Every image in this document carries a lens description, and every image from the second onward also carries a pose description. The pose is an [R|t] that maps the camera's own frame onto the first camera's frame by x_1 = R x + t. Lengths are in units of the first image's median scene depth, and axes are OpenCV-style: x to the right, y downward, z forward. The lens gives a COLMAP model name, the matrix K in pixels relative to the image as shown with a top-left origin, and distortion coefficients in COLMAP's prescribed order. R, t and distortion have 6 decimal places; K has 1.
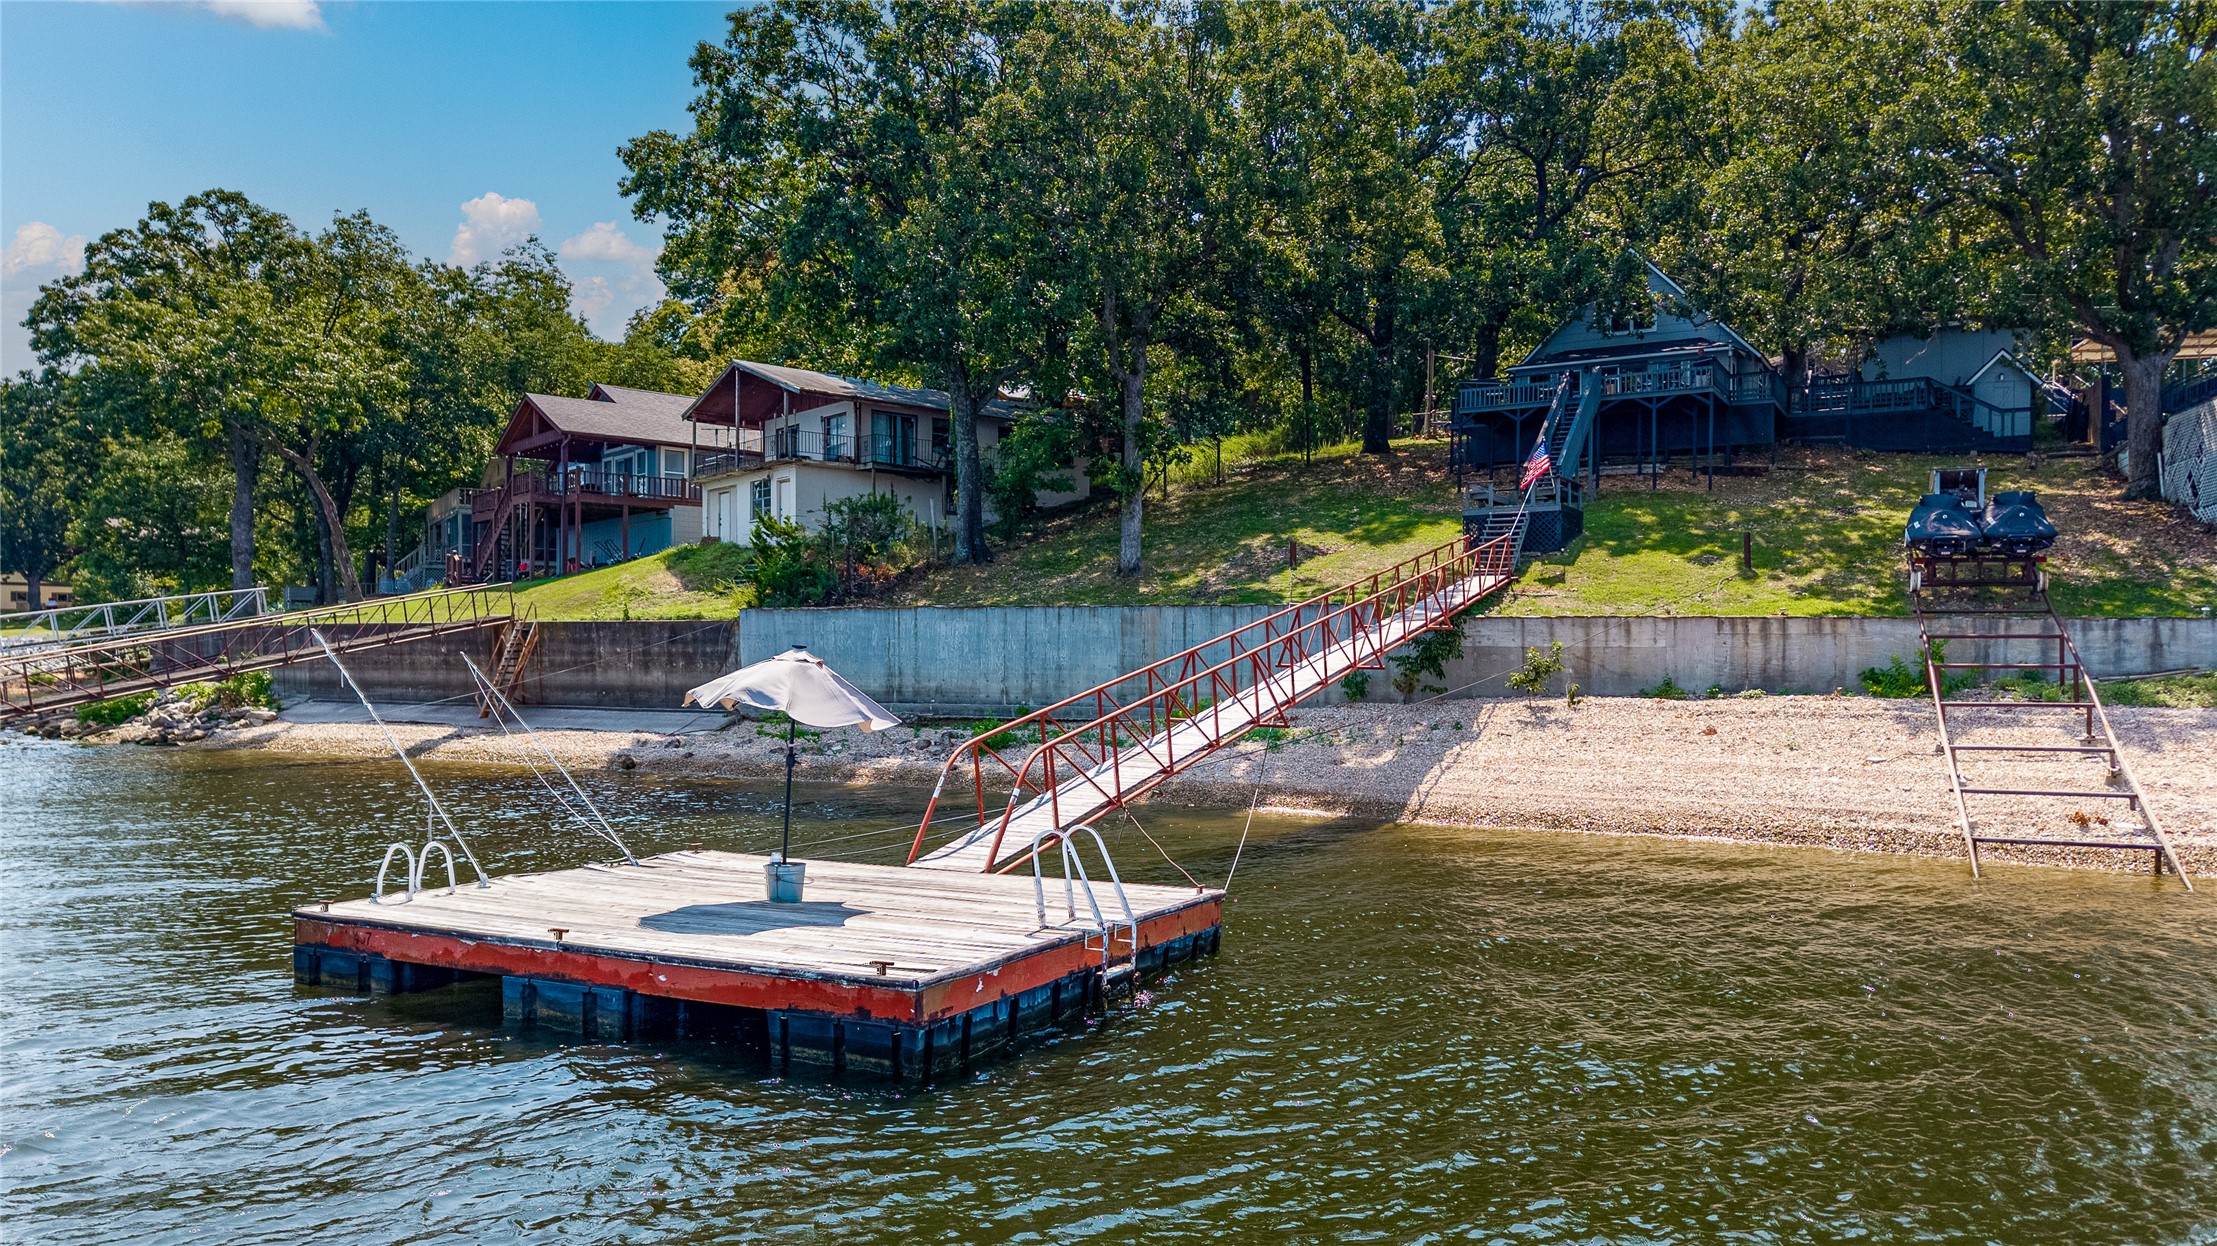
lens RADIAL K [[1554.6, 0, 1108.5], [0, 1554.6, 623.0], [0, 0, 1]] dist [0.096304, -0.000194]
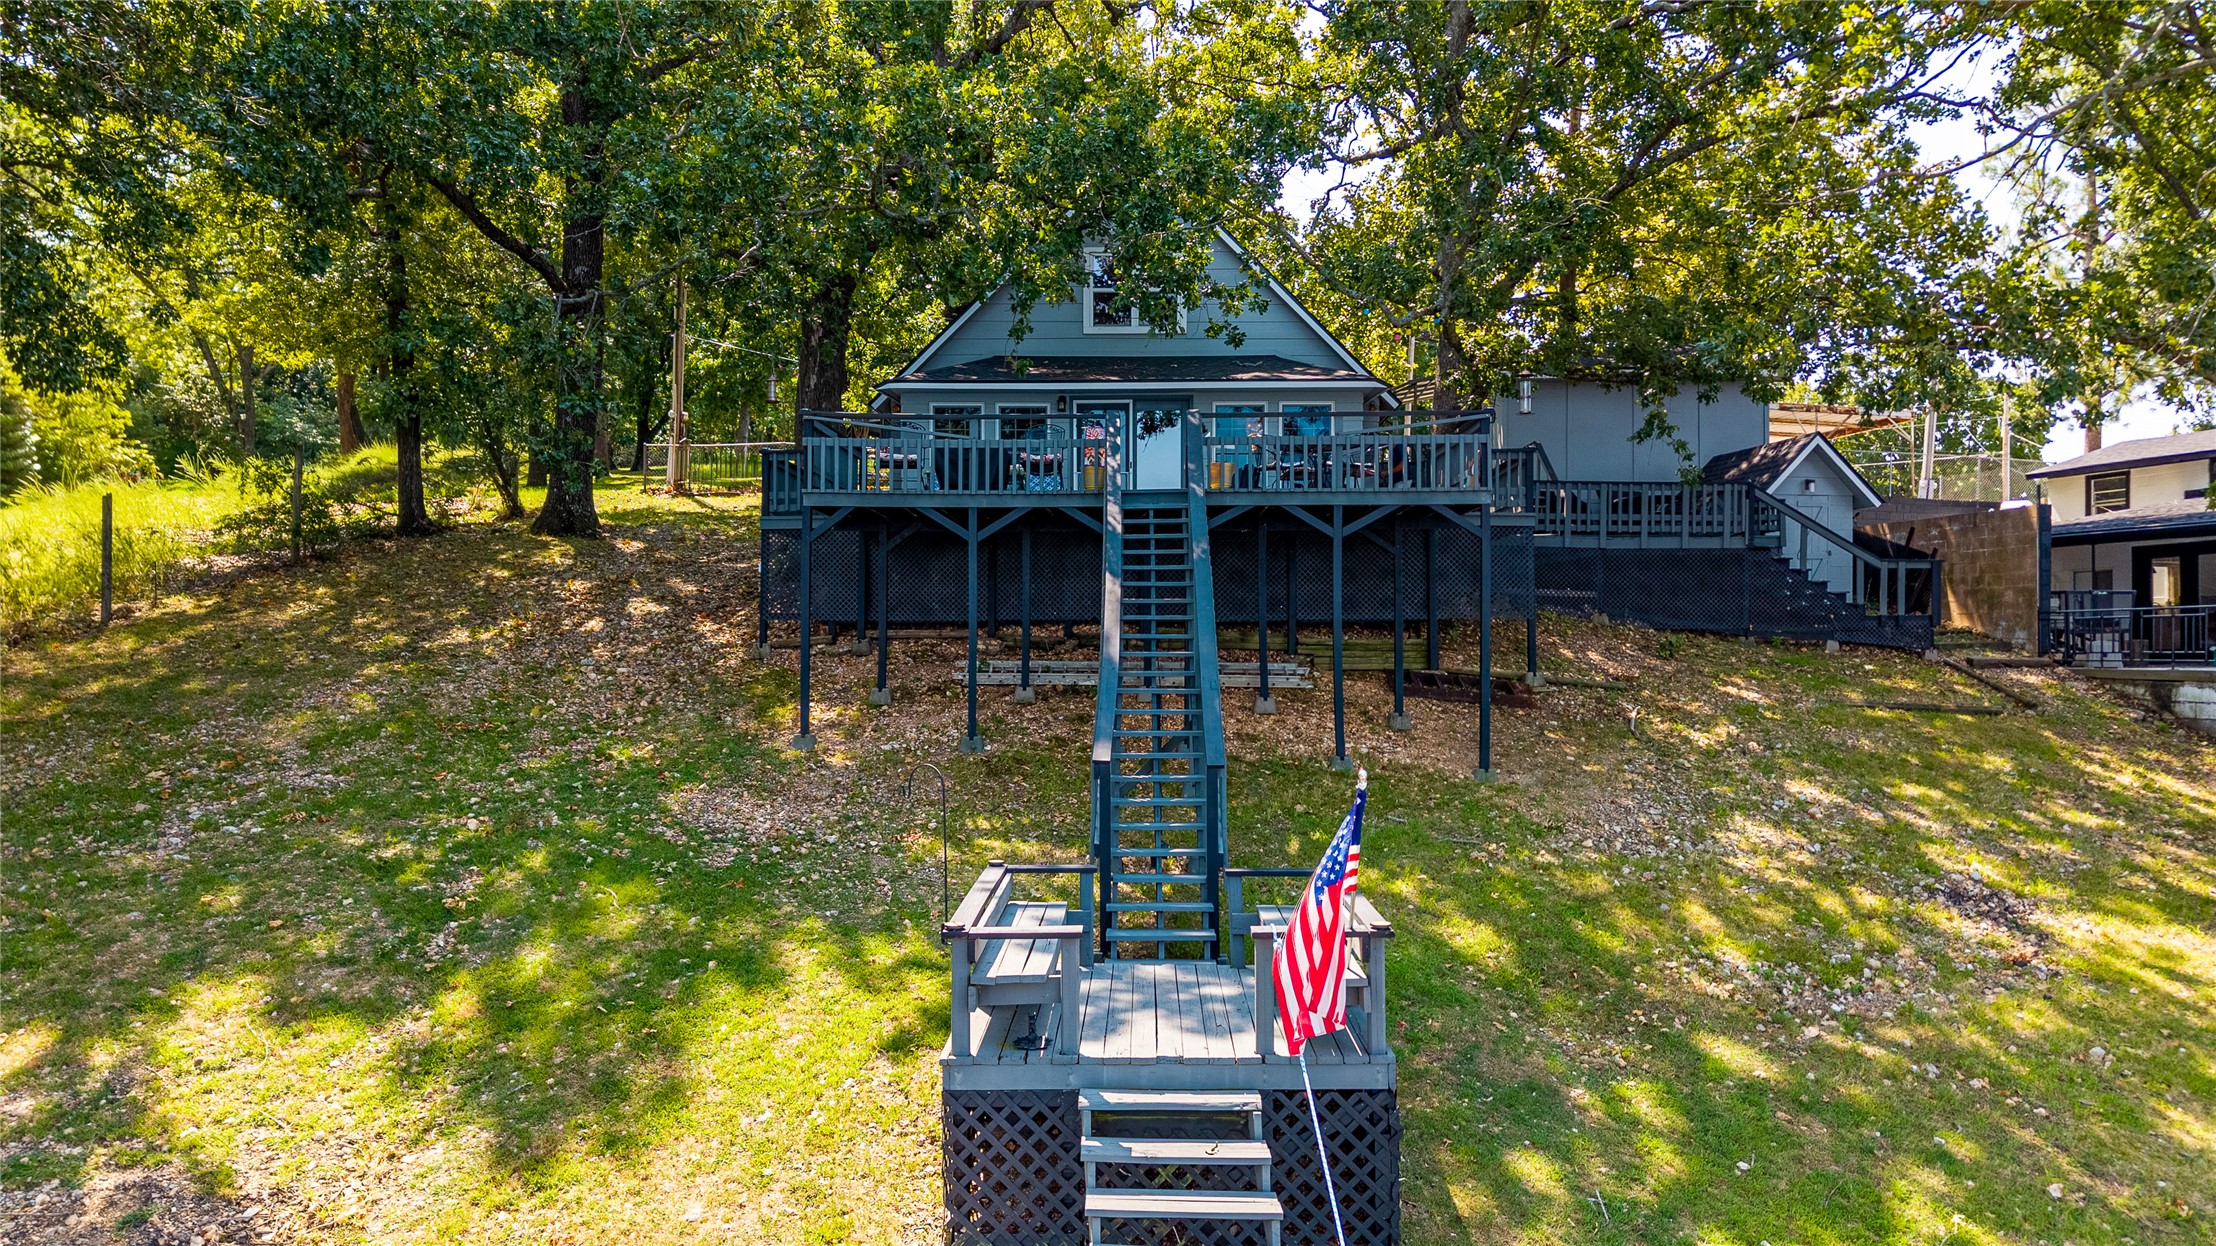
lens RADIAL K [[1553.9, 0, 1108.0], [0, 1553.9, 623.0], [0, 0, 1]] dist [0.096304, -0.000194]
pose [[0.881874, 0.005118, 0.471457, 0.106117], [-0.007733, 0.999964, 0.003610, -0.097668], [-0.471422, -0.006829, 0.881881, 0.587313]]
